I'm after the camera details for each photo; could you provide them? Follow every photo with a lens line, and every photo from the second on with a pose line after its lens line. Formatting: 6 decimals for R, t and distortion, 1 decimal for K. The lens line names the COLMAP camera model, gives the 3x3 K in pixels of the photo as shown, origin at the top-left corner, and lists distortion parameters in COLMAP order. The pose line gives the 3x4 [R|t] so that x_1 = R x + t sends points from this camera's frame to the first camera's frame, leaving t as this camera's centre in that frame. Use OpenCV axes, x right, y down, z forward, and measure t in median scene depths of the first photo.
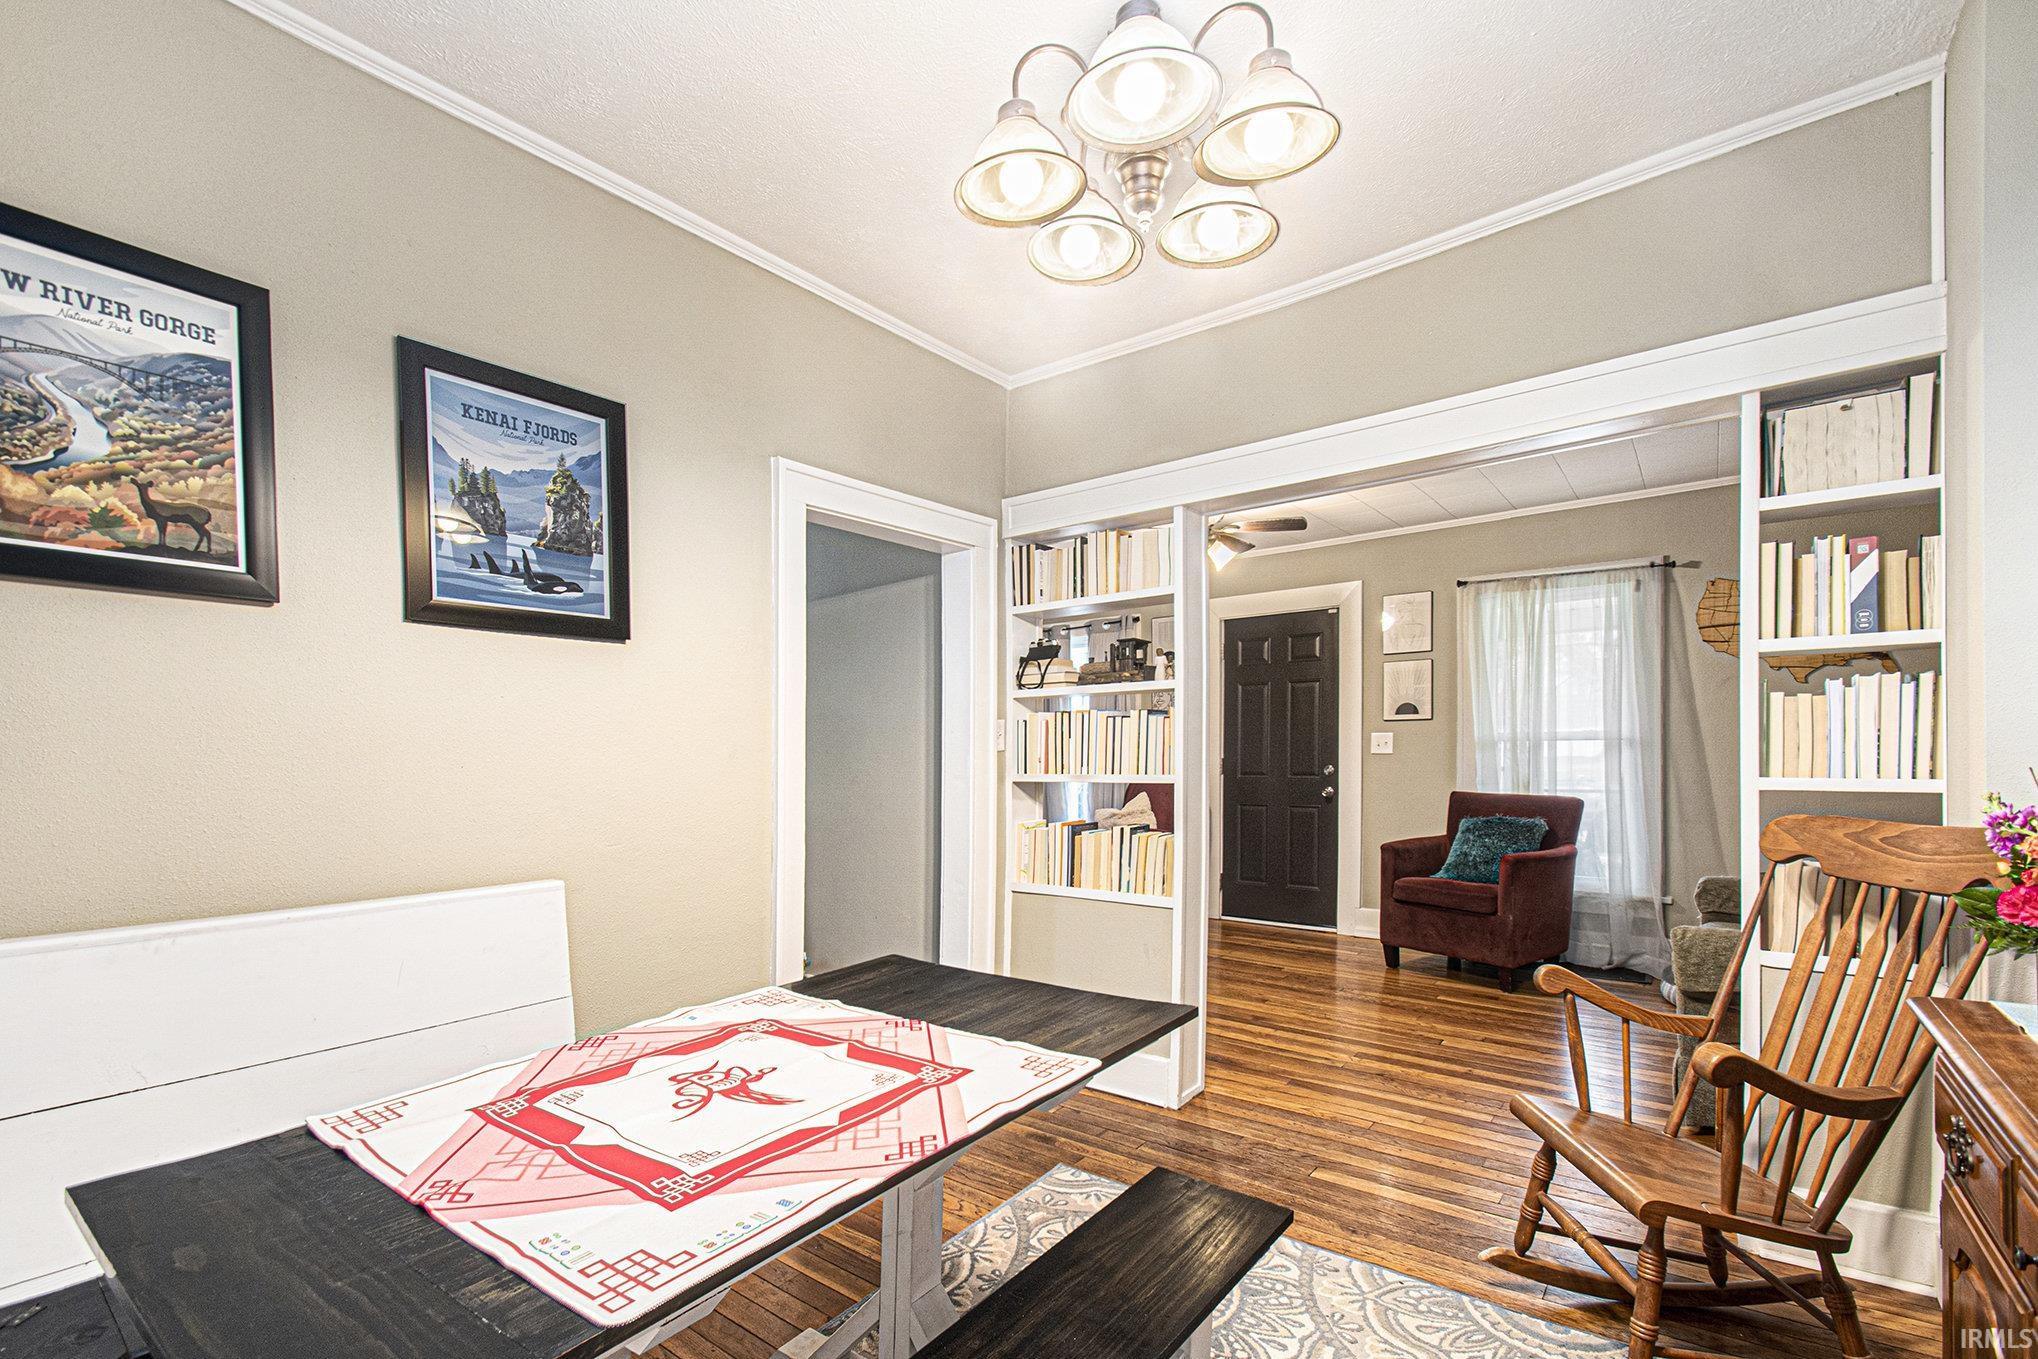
lens RADIAL K [[898.8, 0, 1025.9], [0, 898.8, 762.3], [0, 0, 1]] dist [0.001452, 0.000594]
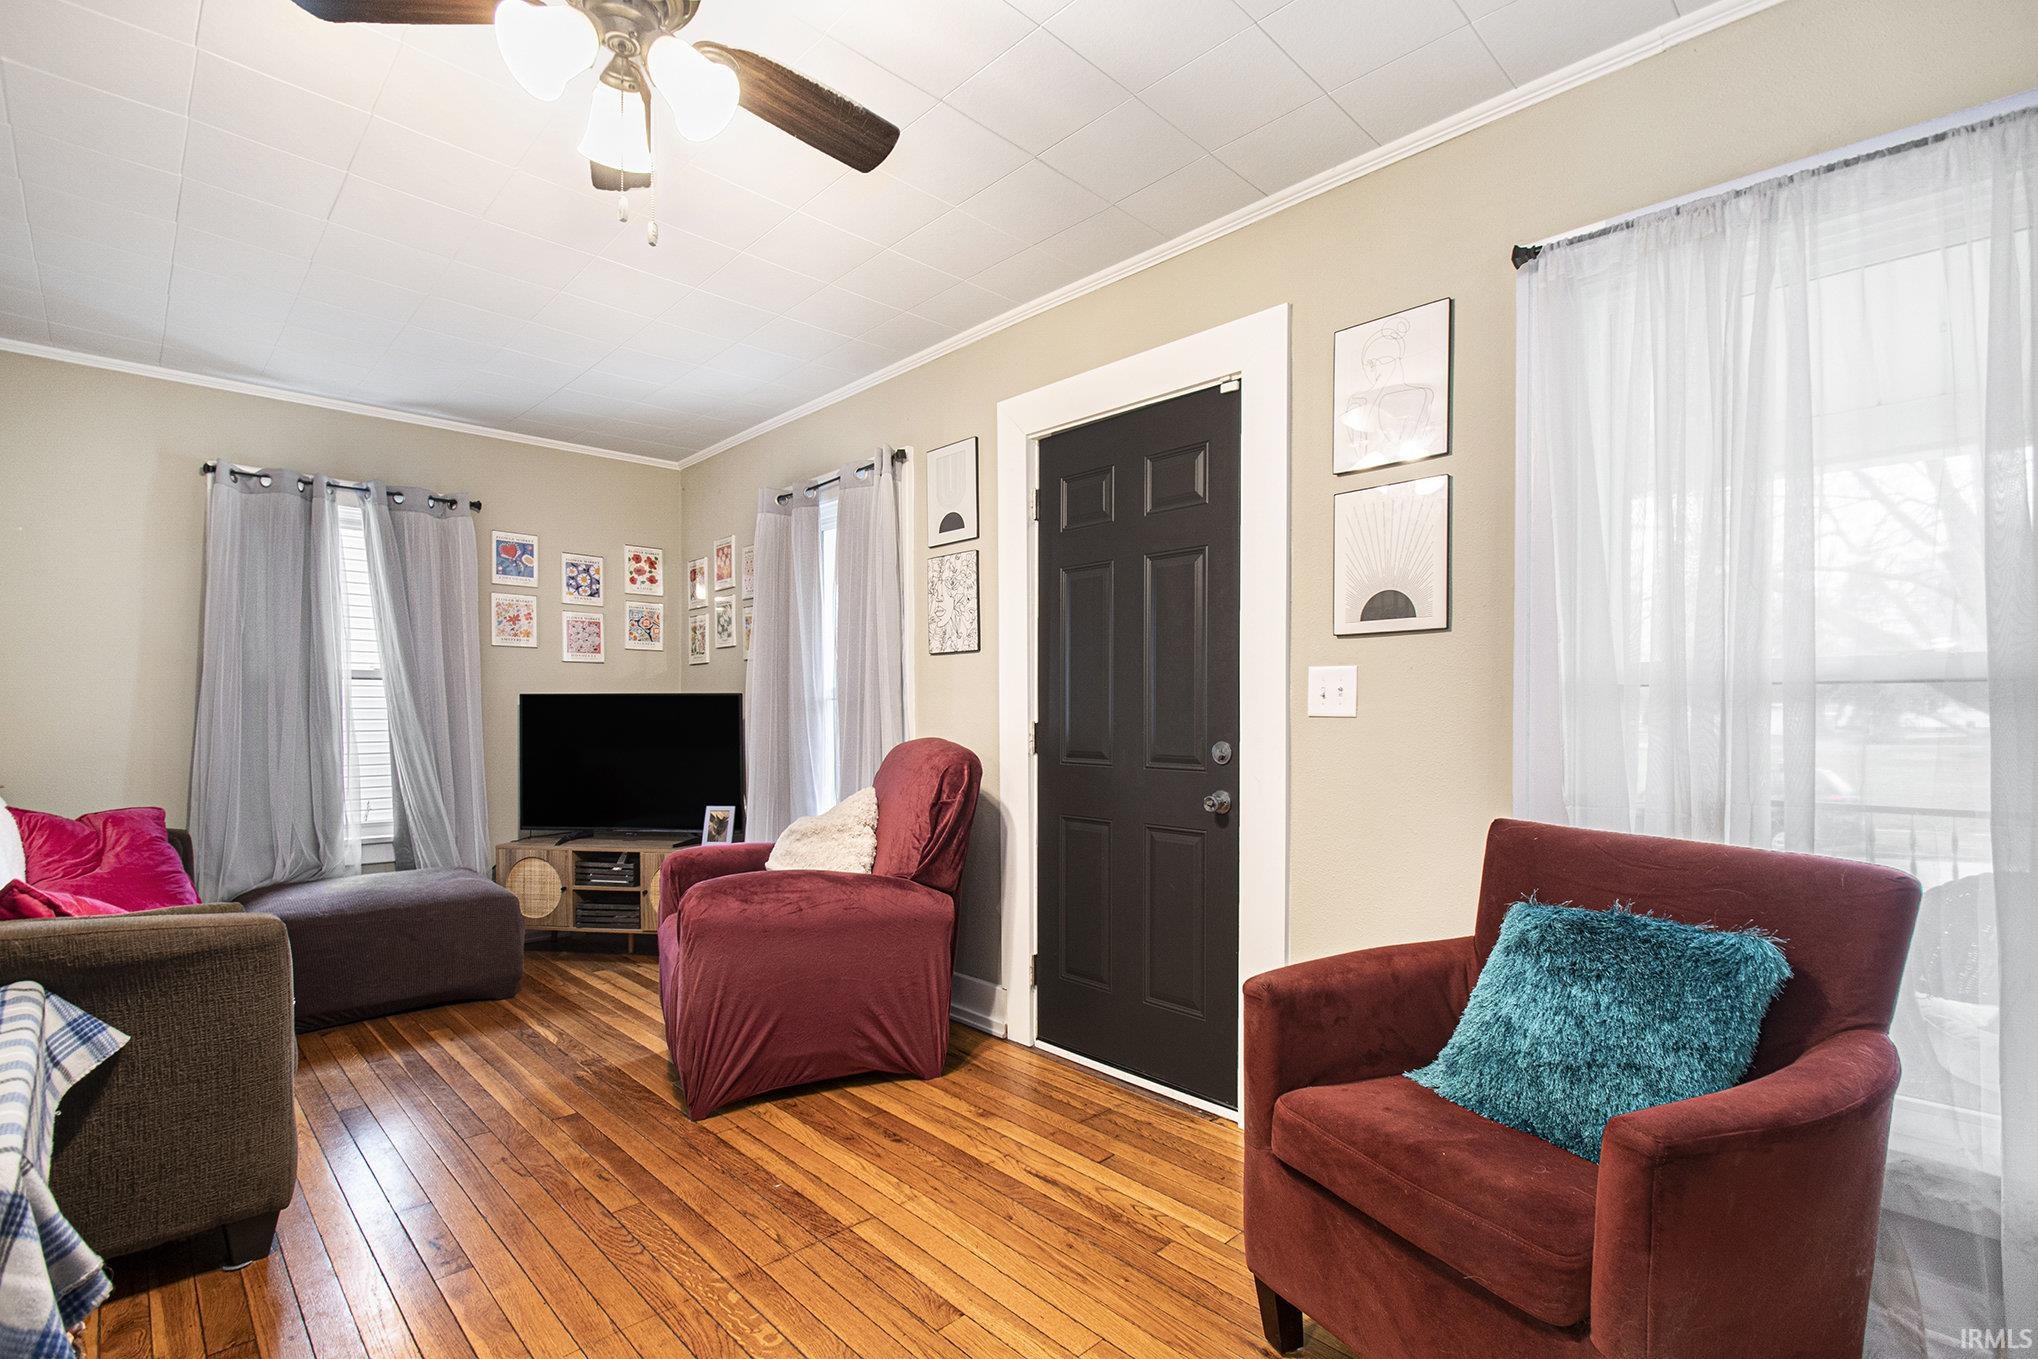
lens RADIAL K [[923.4, 0, 1018.1], [0, 923.4, 719.7], [0, 0, 1]] dist [-0.001927, -0.000398]
pose [[0.990999, 0.005060, -0.133775, 0.331185], [-0.004605, 0.999983, 0.003714, -0.009590], [0.133792, -0.003064, 0.991005, 0.597592]]
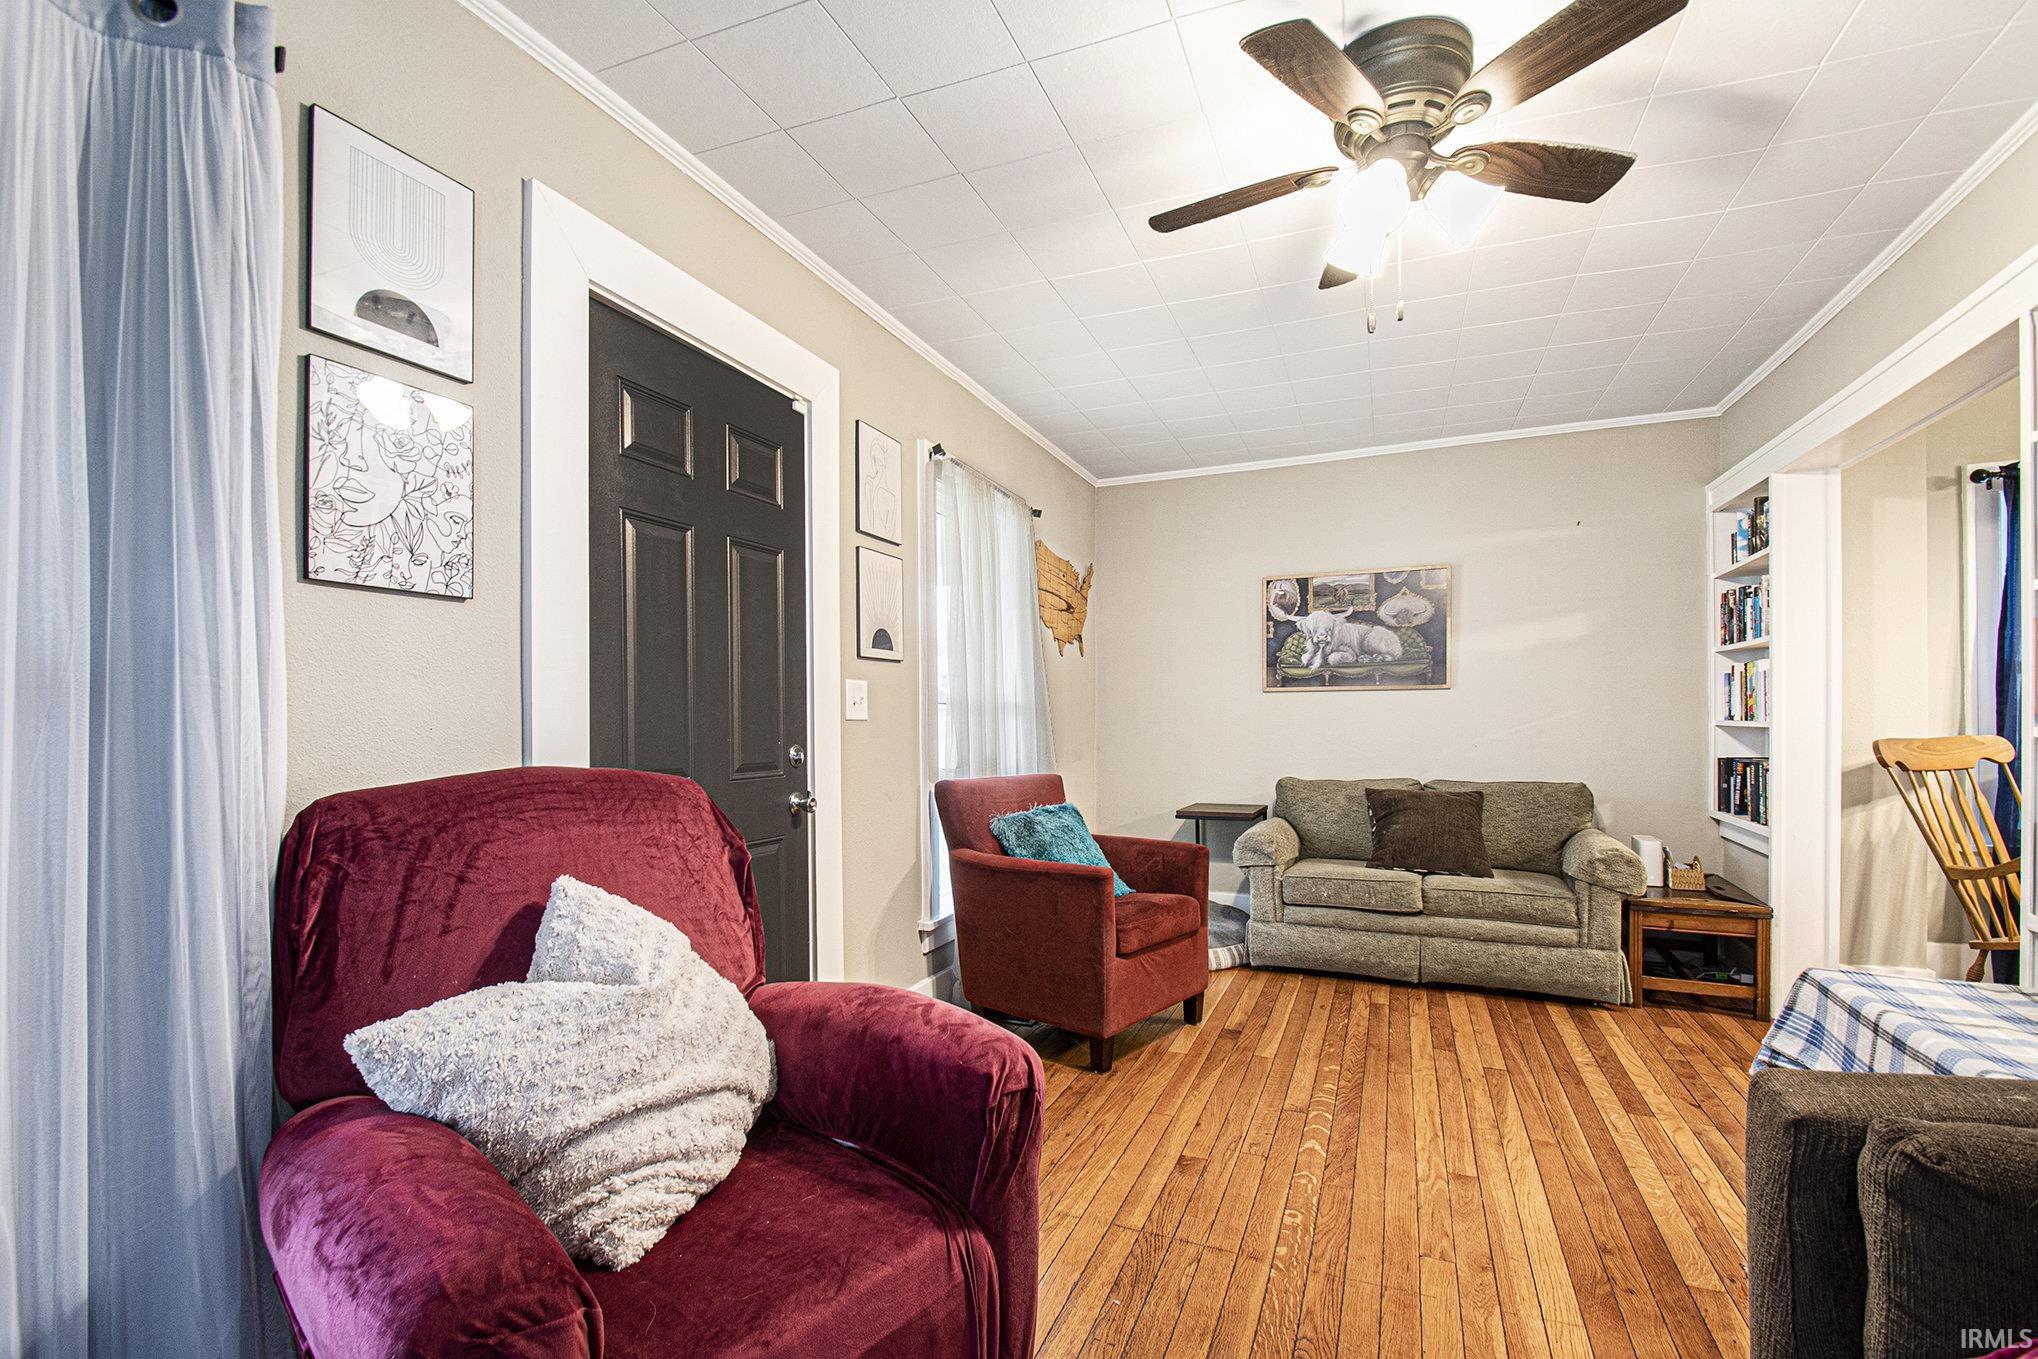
lens RADIAL K [[923.4, 0, 1018.1], [0, 923.4, 719.7], [0, 0, 1]] dist [-0.001927, -0.000398]
pose [[-0.267131, 0.010003, 0.963608, -0.154434], [0.021009, 0.999769, -0.004555, -0.005792], [-0.963431, 0.019028, -0.267280, 1.125996]]
